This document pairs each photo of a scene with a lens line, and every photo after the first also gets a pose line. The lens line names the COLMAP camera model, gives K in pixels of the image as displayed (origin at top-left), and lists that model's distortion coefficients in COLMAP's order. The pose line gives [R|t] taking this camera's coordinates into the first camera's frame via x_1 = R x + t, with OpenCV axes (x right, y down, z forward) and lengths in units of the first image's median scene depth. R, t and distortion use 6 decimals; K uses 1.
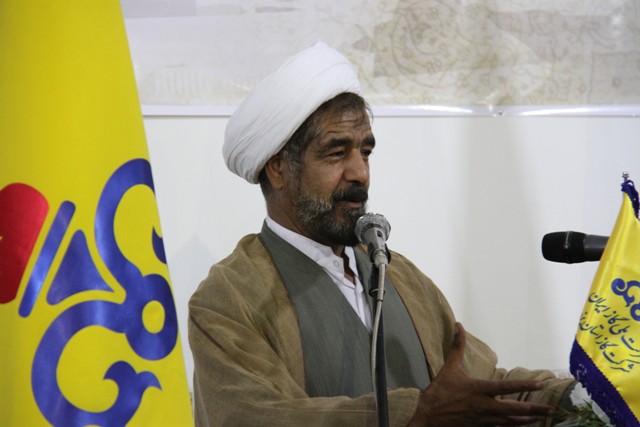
lens RADIAL K [[4021.3, 0, 320.0], [0, 4021.3, 213.5], [0, 0, 1]] dist [0.368095, 33.676864]
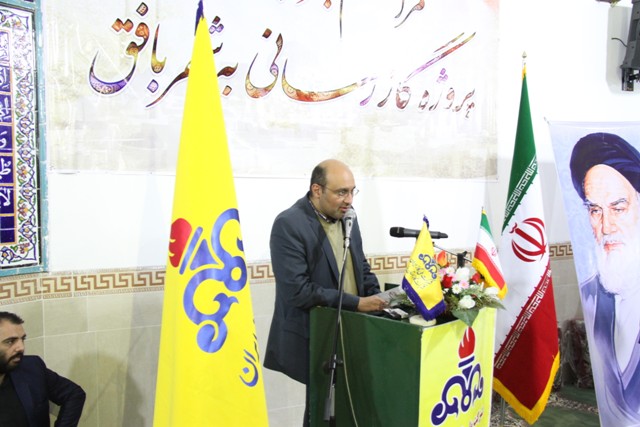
lens RADIAL K [[713.6, 0, 320.0], [0, 713.6, 213.5], [0, 0, 1]] dist [-0.003633, -0.001254]
pose [[0.999249, 0.035238, -0.016085, 0.014815], [-0.034512, 0.998462, 0.043381, -0.031288], [0.017589, -0.042793, 0.998929, 0.572051]]
